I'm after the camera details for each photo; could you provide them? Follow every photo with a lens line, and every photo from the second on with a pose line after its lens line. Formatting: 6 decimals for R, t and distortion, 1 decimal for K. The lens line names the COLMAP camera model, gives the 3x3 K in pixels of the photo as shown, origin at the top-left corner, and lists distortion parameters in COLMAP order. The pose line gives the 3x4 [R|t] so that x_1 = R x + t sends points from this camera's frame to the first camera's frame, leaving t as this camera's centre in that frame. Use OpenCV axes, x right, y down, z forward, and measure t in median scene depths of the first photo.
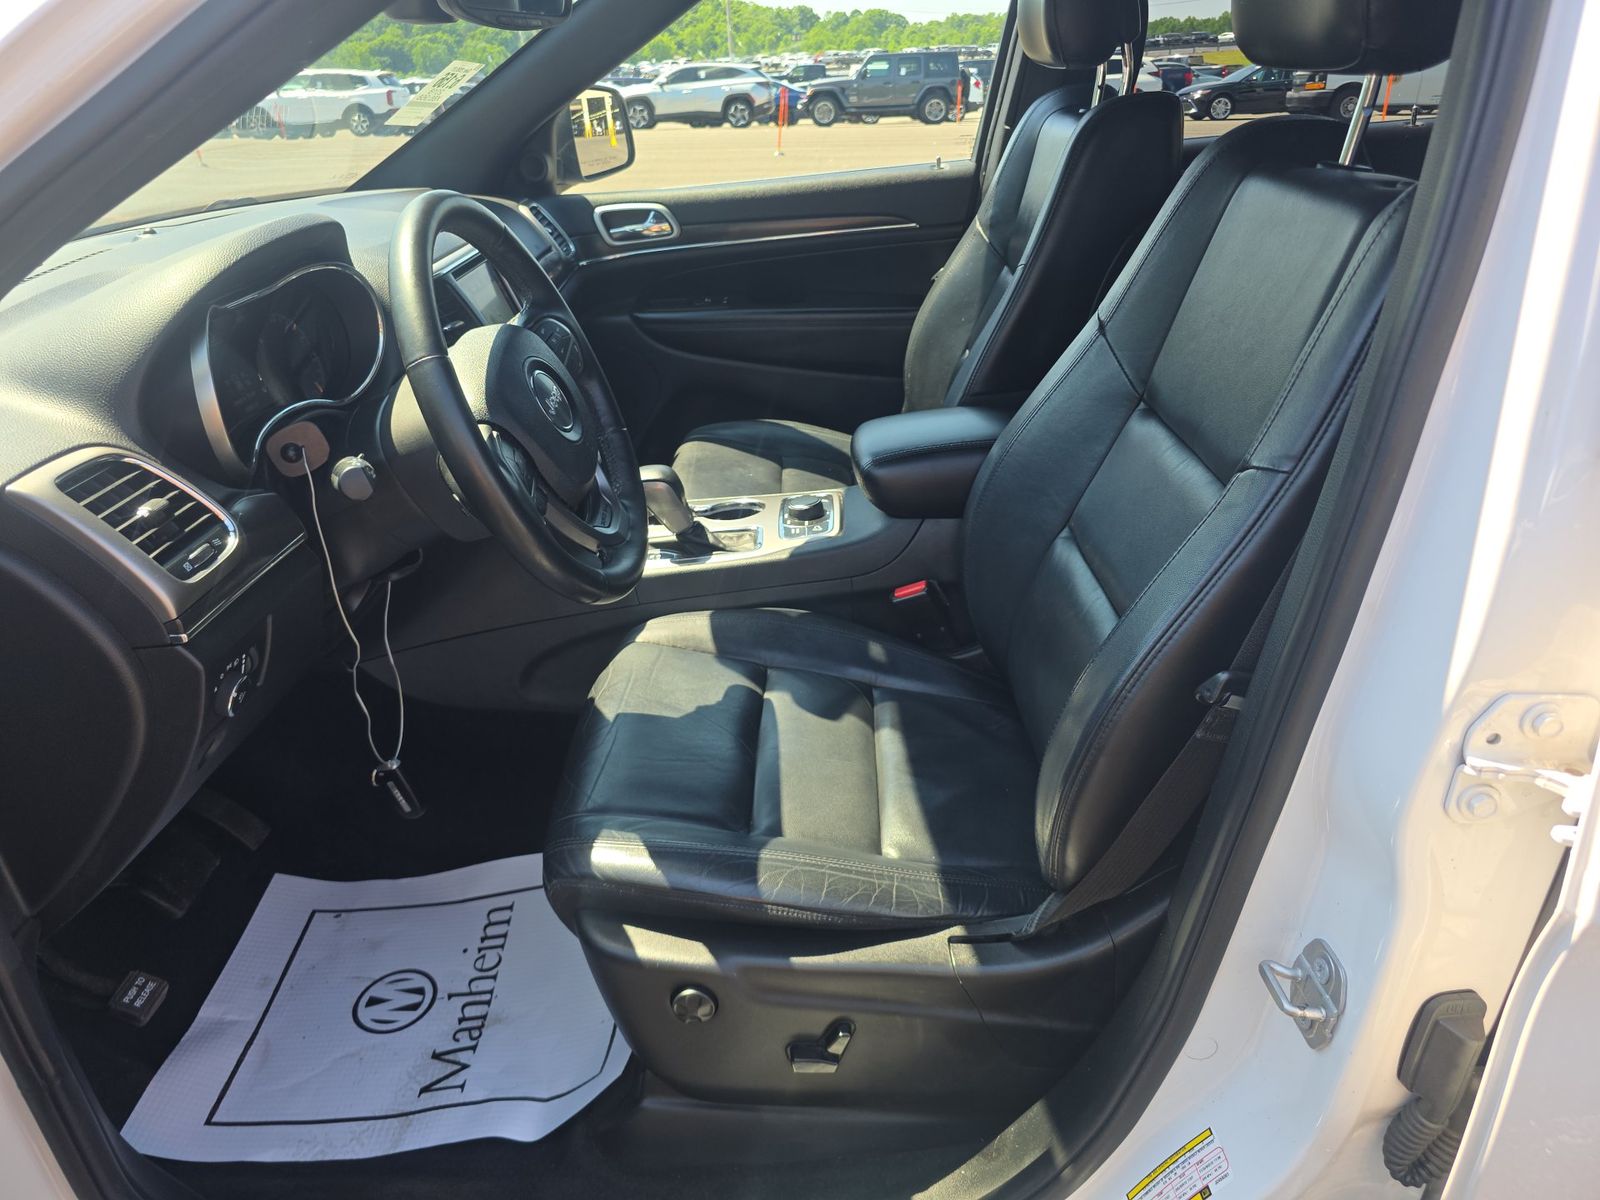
lens RADIAL K [[1055.6, 0, 800.0], [0, 1055.6, 600.0], [0, 0, 1]] dist [0.050667, -0.108628]
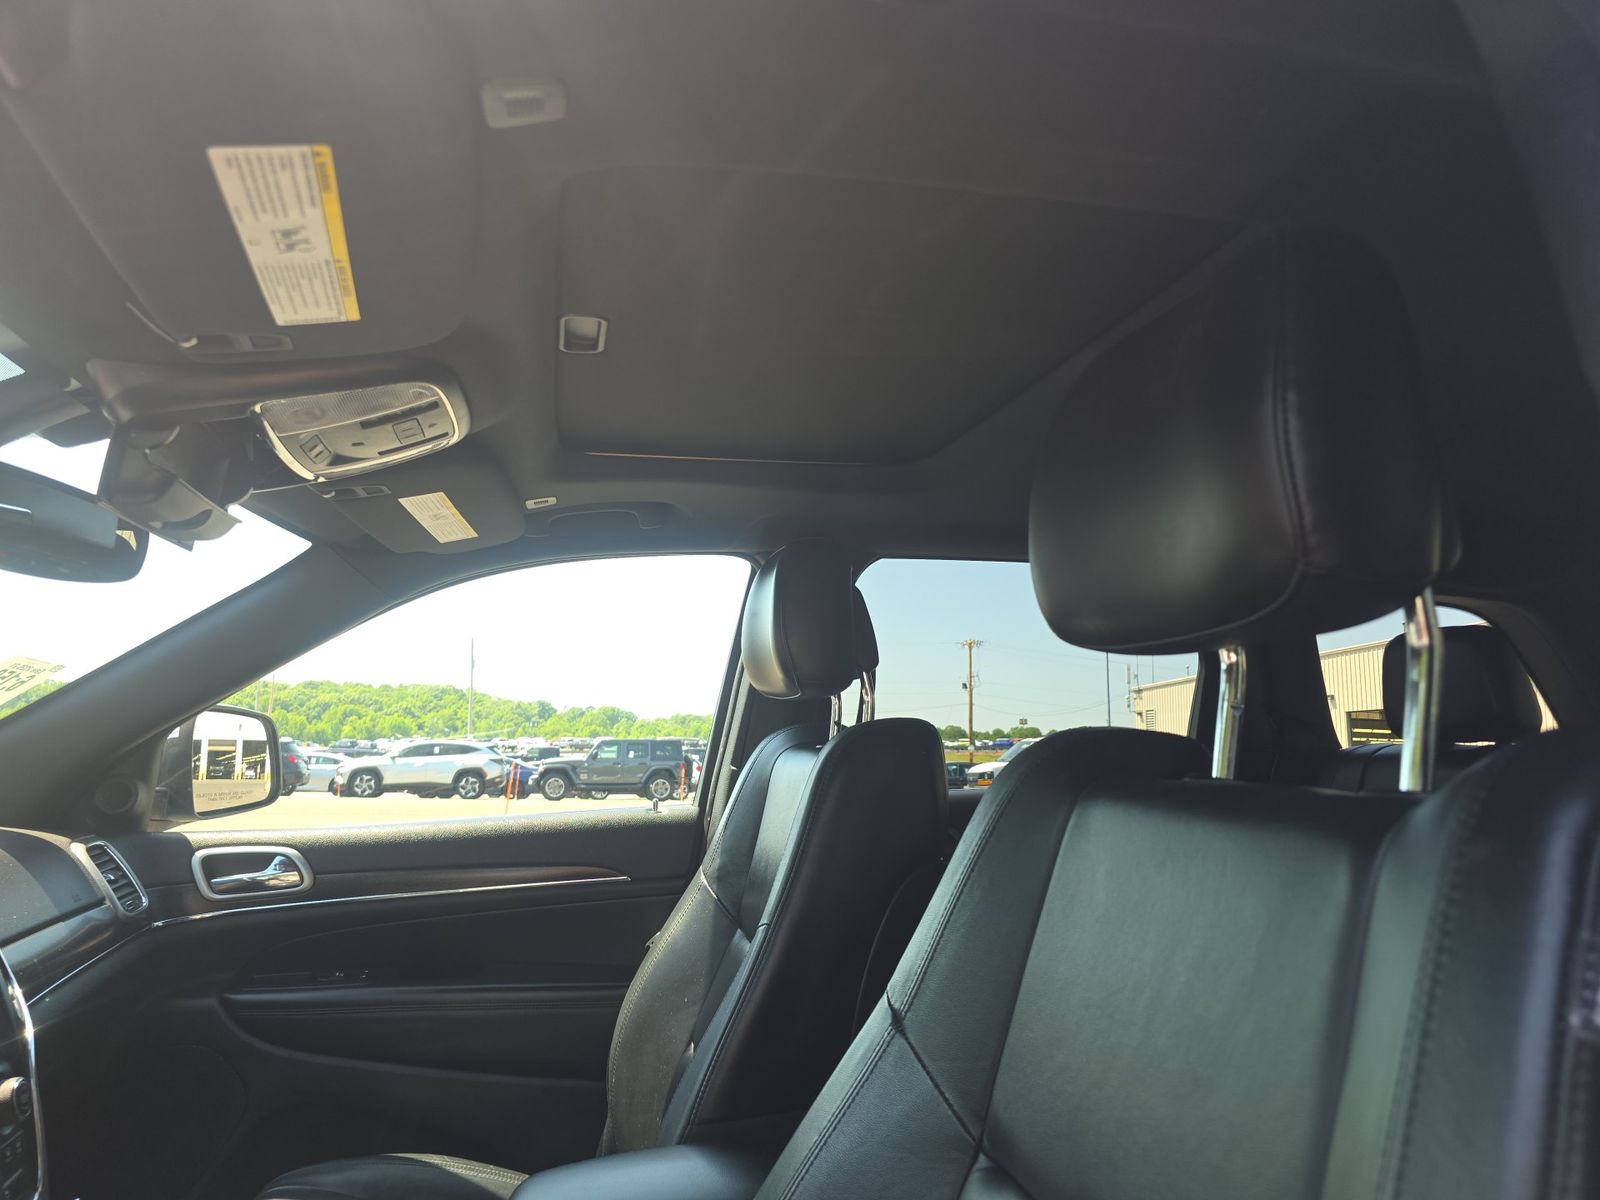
lens RADIAL K [[1060.2, 0, 766.7], [0, 1060.2, 611.1], [0, 0, 1]] dist [0.076863, -0.085285]
pose [[0.976867, 0.070741, 0.201808, 0.032729], [0.055645, 0.827106, -0.559285, -0.057276], [-0.206481, 0.557576, 0.804036, 0.197114]]
